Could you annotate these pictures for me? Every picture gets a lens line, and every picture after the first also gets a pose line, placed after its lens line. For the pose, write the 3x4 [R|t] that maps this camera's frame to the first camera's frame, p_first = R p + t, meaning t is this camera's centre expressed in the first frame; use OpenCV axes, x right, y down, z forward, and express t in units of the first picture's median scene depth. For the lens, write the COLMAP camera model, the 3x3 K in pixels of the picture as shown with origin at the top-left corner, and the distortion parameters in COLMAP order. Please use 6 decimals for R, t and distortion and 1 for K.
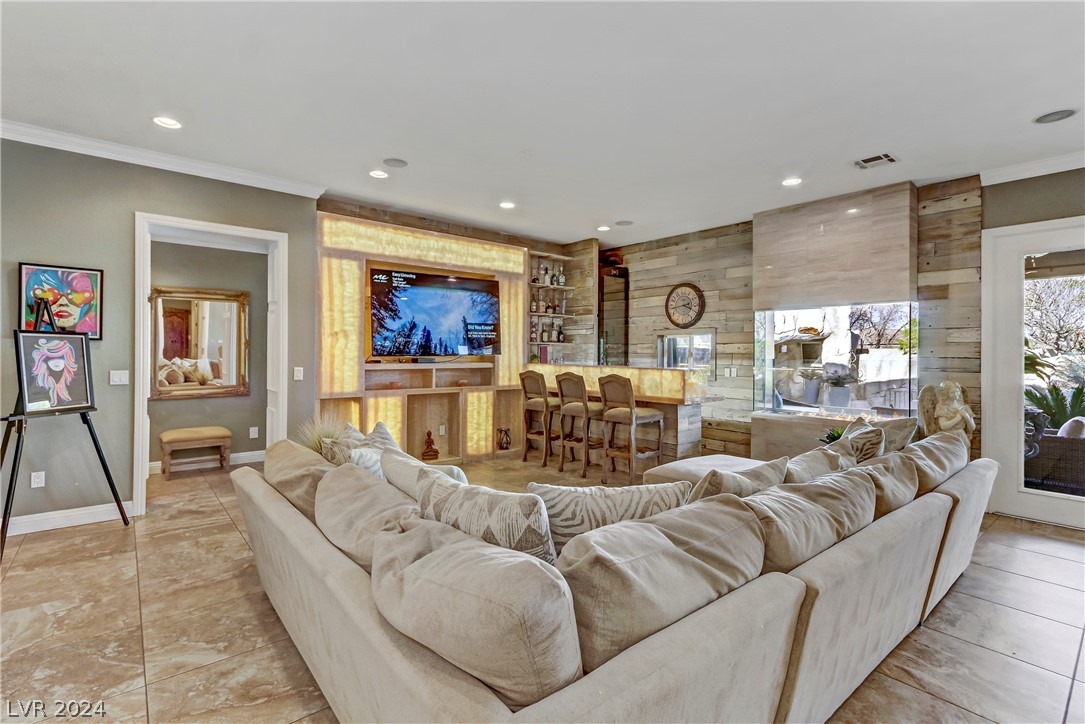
lens RADIAL K [[505.8, 0, 547.4], [0, 505.8, 356.5], [0, 0, 1]] dist [-0.013875, -0.000263]
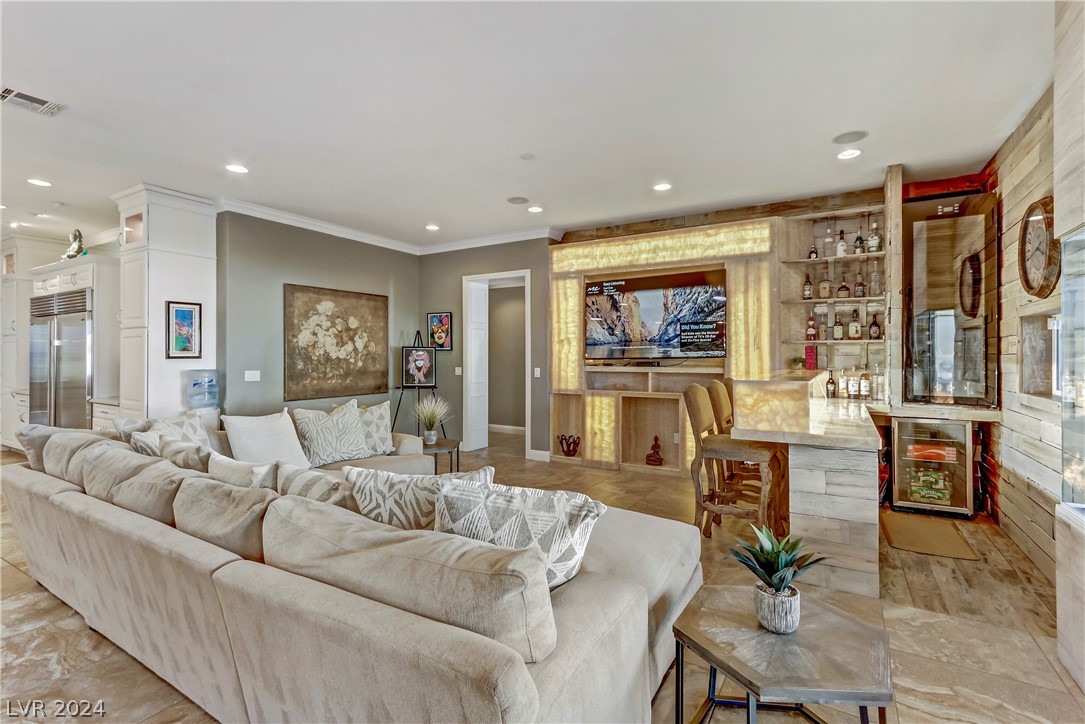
lens RADIAL K [[505.8, 0, 544.3], [0, 505.8, 359.1], [0, 0, 1]] dist [-0.013875, -0.000263]
pose [[0.314390, -0.002657, -0.949290, 0.699454], [-0.004411, 0.999981, -0.004260, 0.003701], [0.949284, 0.005526, 0.314372, 0.541817]]
